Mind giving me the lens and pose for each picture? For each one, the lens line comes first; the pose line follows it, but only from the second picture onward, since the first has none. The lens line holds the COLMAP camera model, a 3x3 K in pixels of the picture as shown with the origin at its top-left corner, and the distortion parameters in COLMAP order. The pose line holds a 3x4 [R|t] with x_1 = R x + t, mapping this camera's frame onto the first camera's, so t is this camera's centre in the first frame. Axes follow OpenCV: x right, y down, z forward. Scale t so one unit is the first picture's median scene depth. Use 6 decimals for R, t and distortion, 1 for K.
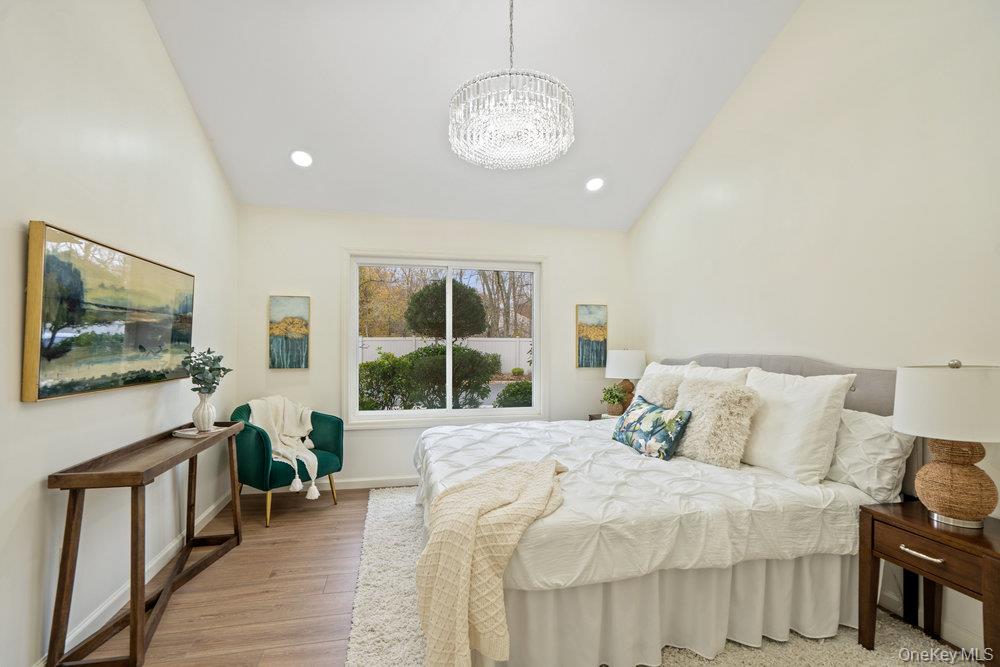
lens RADIAL K [[456.7, 0, 500.1], [0, 456.7, 341.4], [0, 0, 1]] dist [-0.001338, -0.000043]
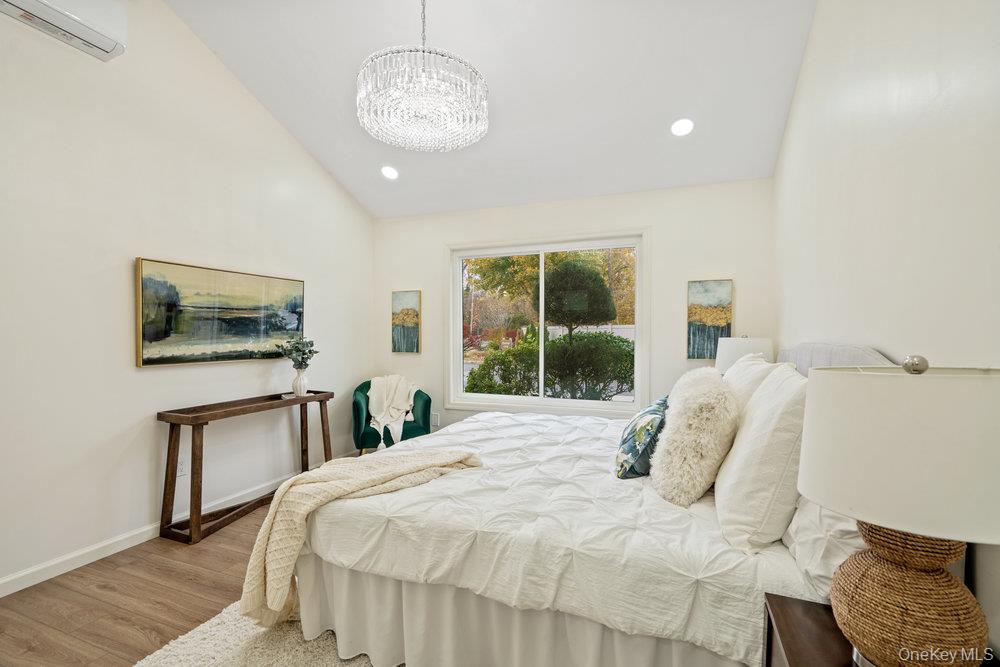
lens RADIAL K [[461.8, 0, 499.0], [0, 461.8, 350.3], [0, 0, 1]] dist [-0.001048, 0.000035]
pose [[0.820861, 0.017537, -0.570859, 0.613439], [0.008587, 0.999037, 0.043038, 0.005831], [0.571064, -0.040230, 0.819919, 0.223694]]
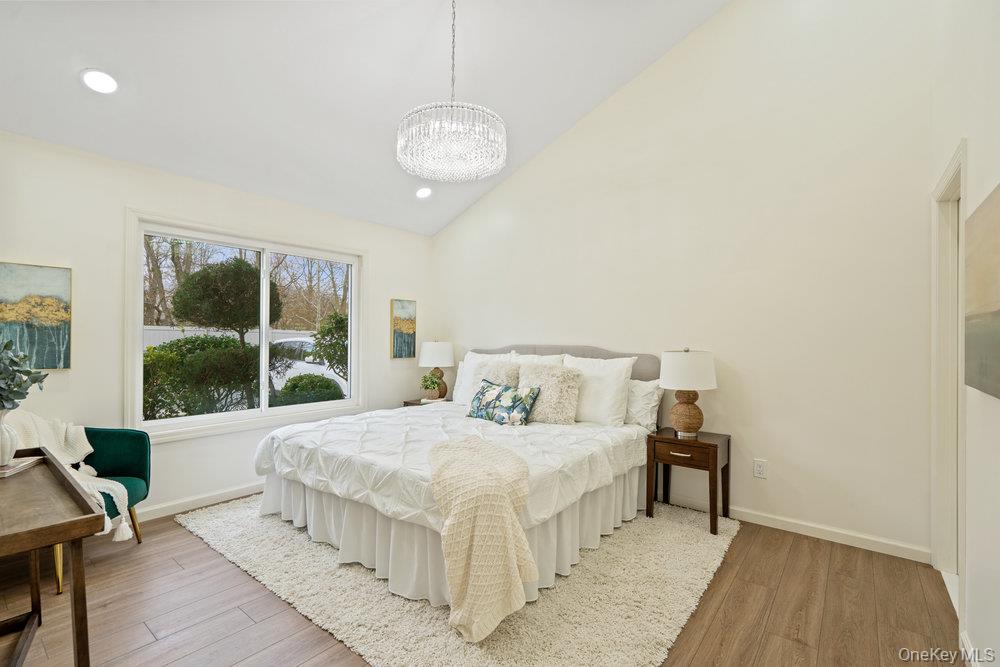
lens RADIAL K [[453.3, 0, 504.1], [0, 453.3, 333.7], [0, 0, 1]] dist [-0.002851, -0.000166]
pose [[0.776315, 0.008921, 0.630282, -0.495589], [-0.011446, 0.999934, -0.000056, -0.005124], [-0.630241, -0.007171, 0.776366, 0.027249]]
